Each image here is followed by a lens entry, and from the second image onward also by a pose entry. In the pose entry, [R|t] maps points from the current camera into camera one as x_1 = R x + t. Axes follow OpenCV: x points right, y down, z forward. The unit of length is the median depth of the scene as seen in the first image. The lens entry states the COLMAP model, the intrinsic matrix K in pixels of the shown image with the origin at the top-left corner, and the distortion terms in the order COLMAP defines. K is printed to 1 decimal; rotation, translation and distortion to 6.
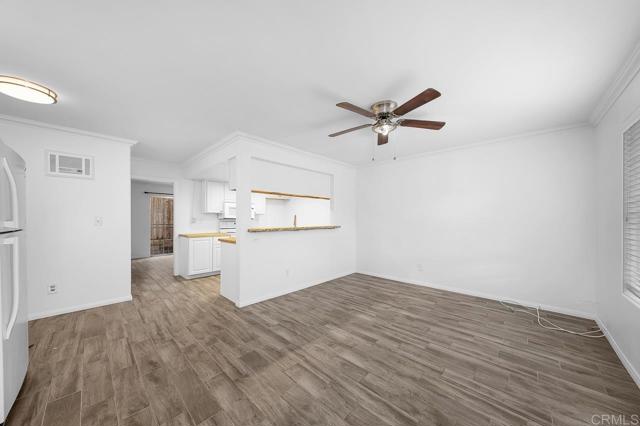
lens RADIAL K [[220.7, 0, 323.7], [0, 220.7, 218.6], [0, 0, 1]] dist [-0.000641, -0.000087]
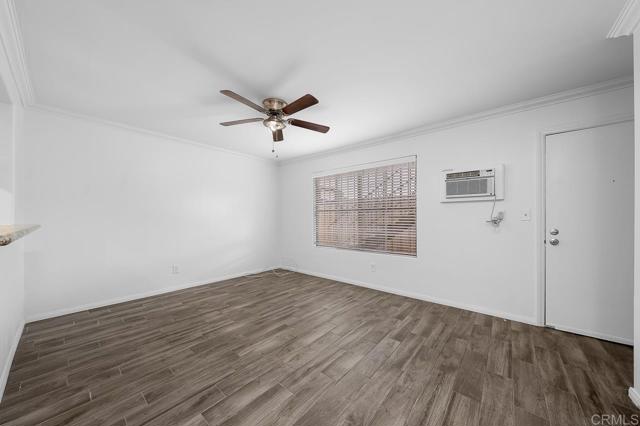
lens RADIAL K [[220.7, 0, 323.7], [0, 220.7, 218.6], [0, 0, 1]] dist [-0.000641, -0.000087]
pose [[-0.054468, -0.000842, 0.998515, -0.774526], [-0.001061, 0.999999, 0.000786, 0.036164], [-0.998515, -0.001016, -0.054469, 0.812379]]
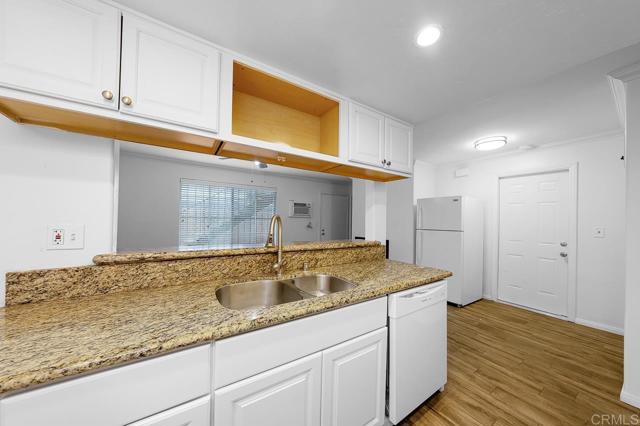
lens RADIAL K [[220.7, 0, 323.7], [0, 220.7, 218.6], [0, 0, 1]] dist [-0.000641, -0.000087]
pose [[-0.971901, -0.015937, 0.234852, -0.490155], [-0.019375, 0.999736, -0.012341, -0.011982], [-0.234593, -0.016545, -0.971953, 2.279541]]
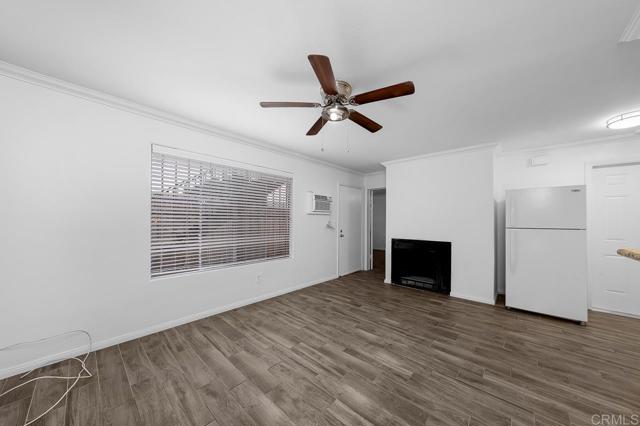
lens RADIAL K [[220.7, 0, 323.7], [0, 220.7, 218.6], [0, 0, 1]] dist [-0.000641, -0.000087]
pose [[-0.999808, -0.008137, -0.017848, 0.324151], [-0.007950, 0.999913, -0.010541, 0.001448], [0.017932, -0.010397, -0.999785, 1.808124]]
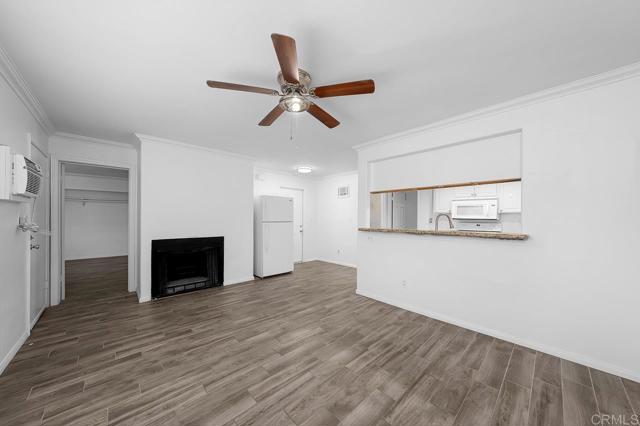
lens RADIAL K [[220.7, 0, 323.7], [0, 220.7, 218.6], [0, 0, 1]] dist [-0.000641, -0.000087]
pose [[-0.052785, 0.000632, -0.998606, 1.043539], [-0.005380, 0.999985, 0.000917, 0.000621], [0.998591, 0.005420, -0.052781, 1.129812]]
